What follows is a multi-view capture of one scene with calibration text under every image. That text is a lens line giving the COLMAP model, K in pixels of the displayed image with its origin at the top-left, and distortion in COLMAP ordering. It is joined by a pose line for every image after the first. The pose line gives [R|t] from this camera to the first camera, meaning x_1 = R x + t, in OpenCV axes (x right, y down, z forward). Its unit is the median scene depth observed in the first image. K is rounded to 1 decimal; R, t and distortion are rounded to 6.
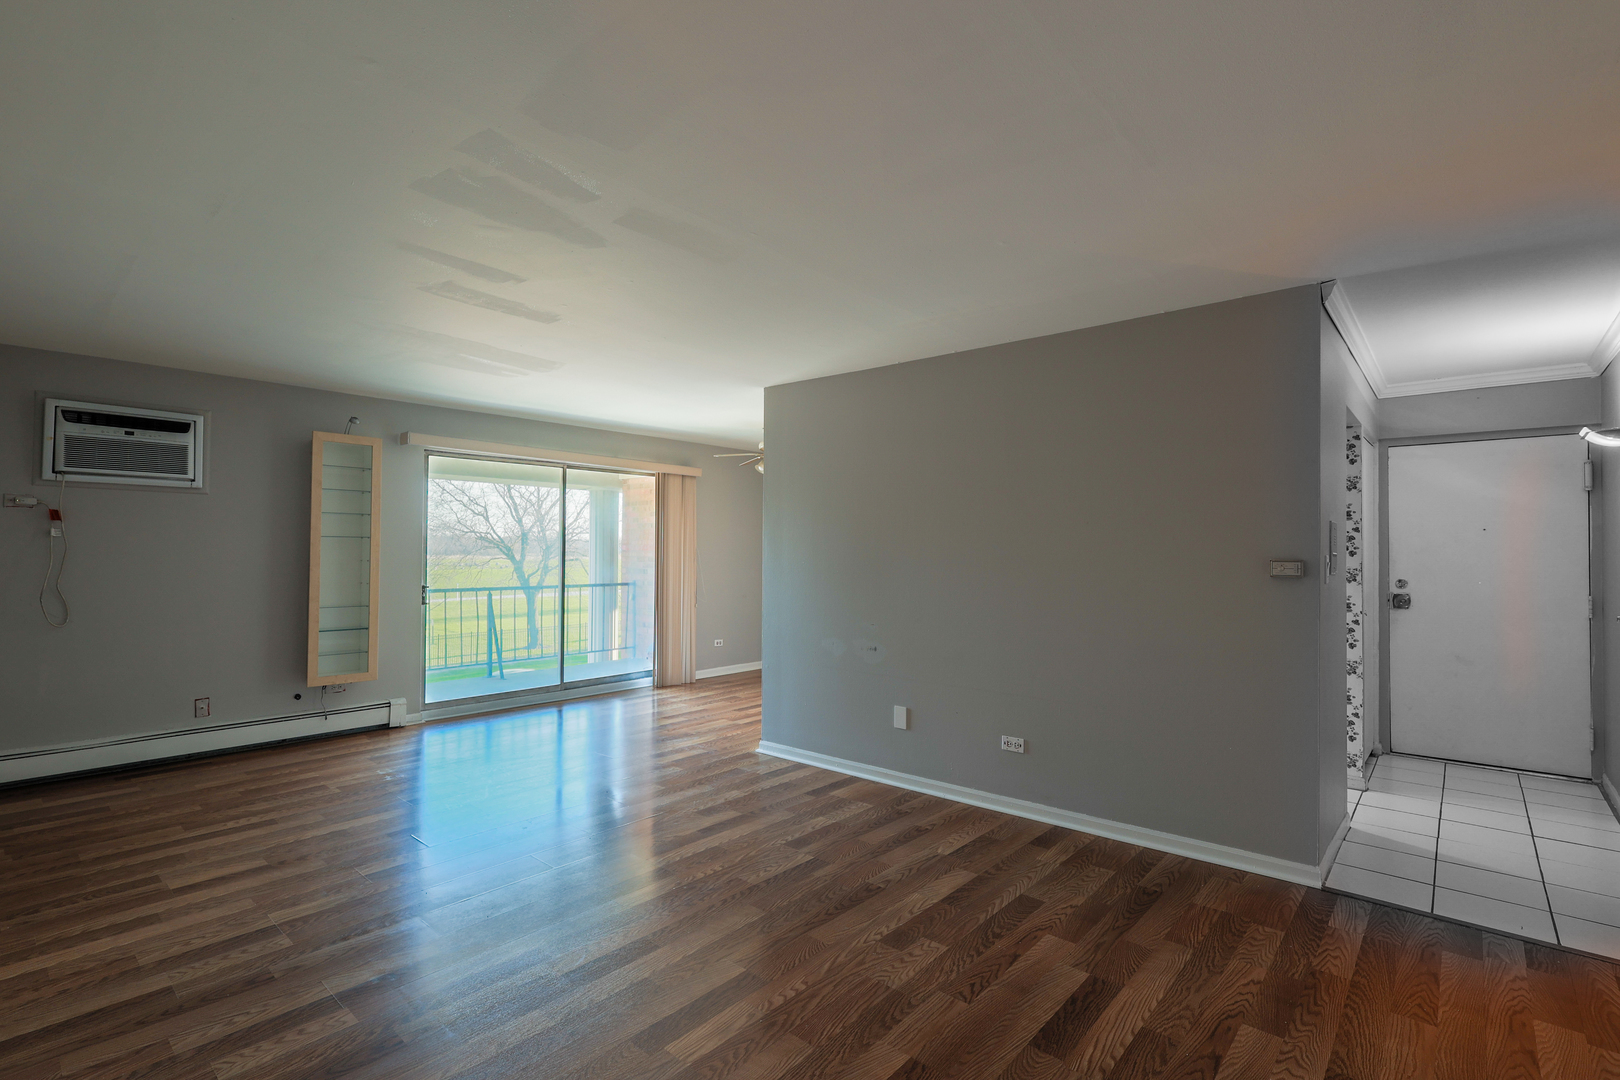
lens RADIAL K [[754.3, 0, 796.6], [0, 754.3, 542.2], [0, 0, 1]] dist [-0.004387, 0.002810]
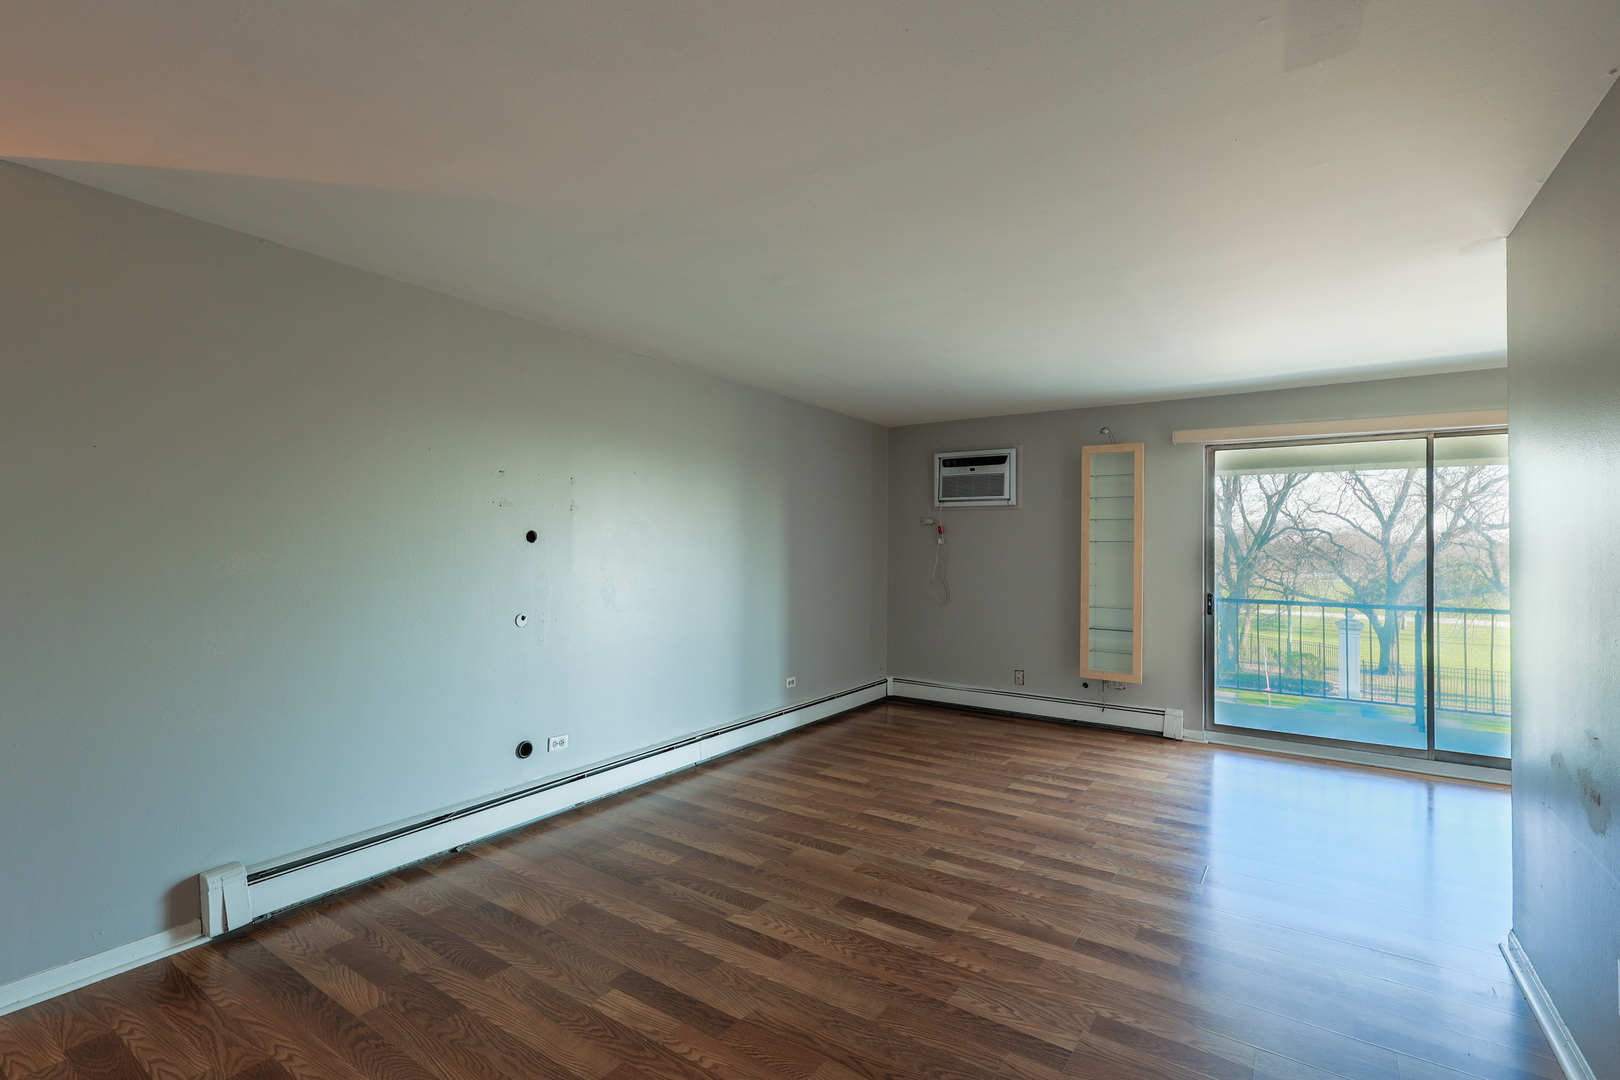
lens RADIAL K [[754.3, 0, 820.8], [0, 754.3, 535.2], [0, 0, 1]] dist [-0.004387, 0.002810]
pose [[0.124791, -0.023817, -0.991897, 0.444570], [0.001065, 0.999714, -0.023871, 0.009767], [0.992182, 0.001923, 0.124781, 0.520490]]
